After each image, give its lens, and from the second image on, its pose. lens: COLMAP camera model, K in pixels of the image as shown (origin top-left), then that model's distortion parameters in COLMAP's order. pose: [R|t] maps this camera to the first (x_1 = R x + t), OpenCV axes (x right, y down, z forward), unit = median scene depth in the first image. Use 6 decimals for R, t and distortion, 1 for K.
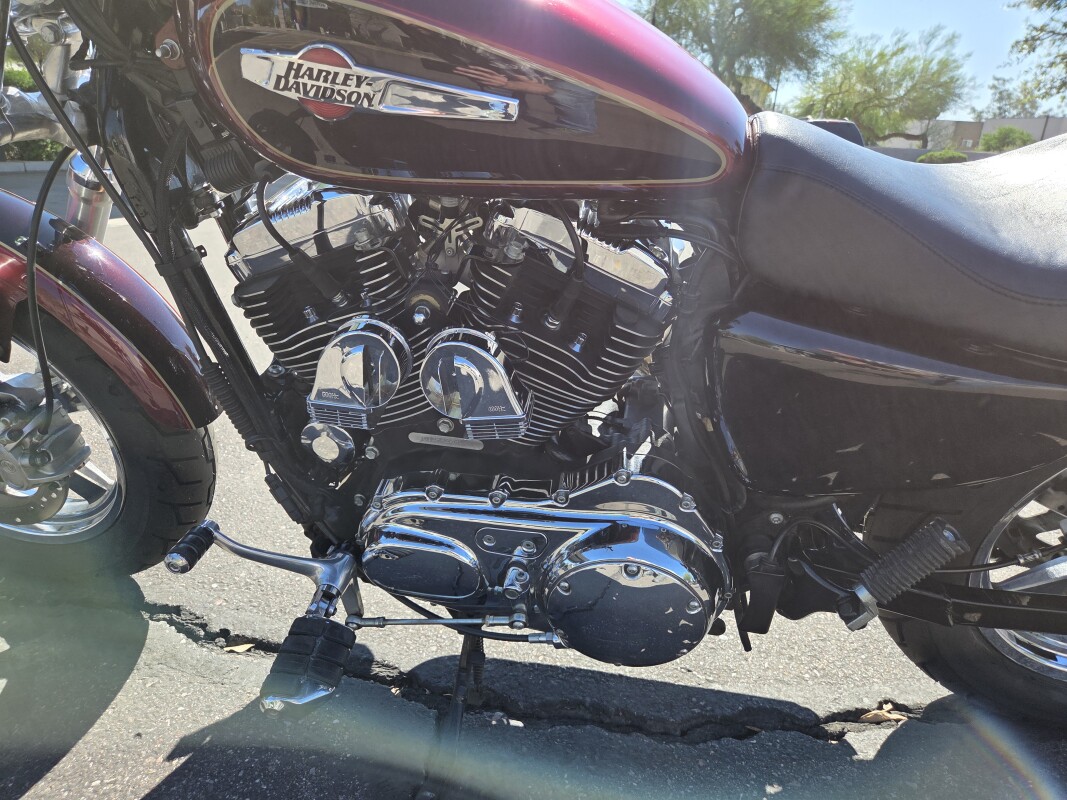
lens RADIAL K [[712.9, 0, 533.5], [0, 712.9, 400.0], [0, 0, 1]] dist [0.058055, -0.058190]
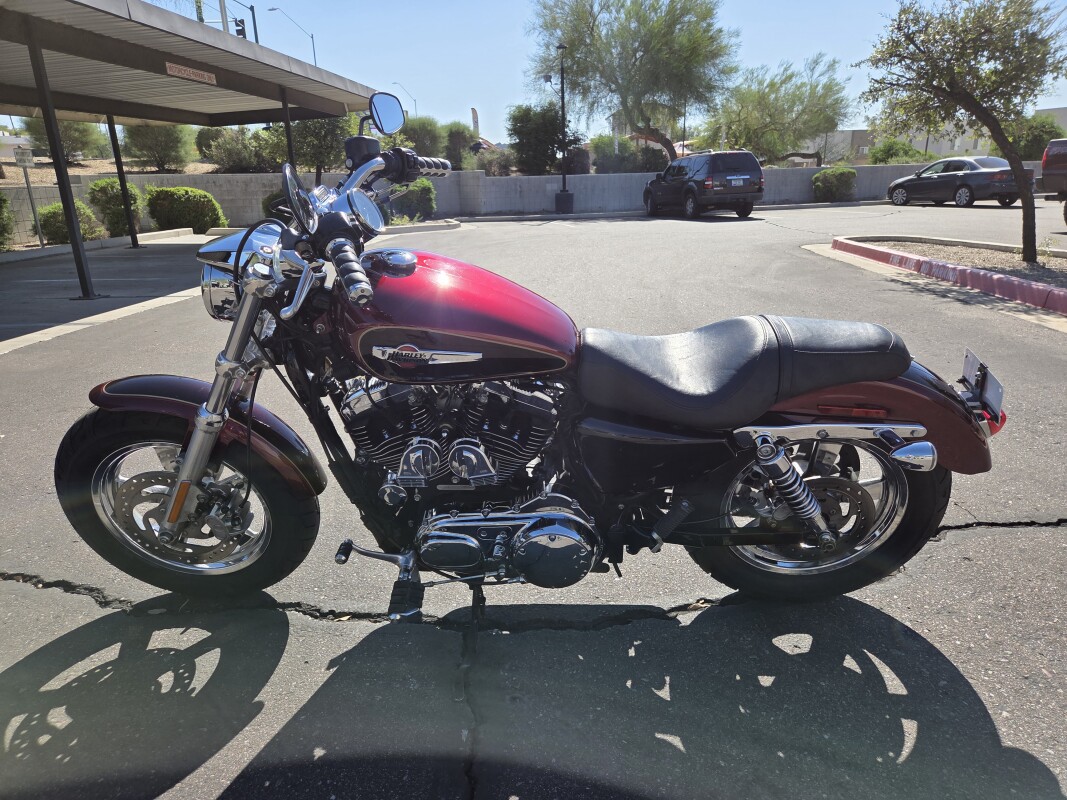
lens RADIAL K [[712.9, 0, 533.5], [0, 712.9, 400.0], [0, 0, 1]] dist [0.058055, -0.058190]
pose [[0.992165, -0.104252, 0.068843, -0.017398], [0.106791, 0.993690, -0.034278, -0.080838], [-0.064835, 0.041361, 0.997038, -0.874335]]
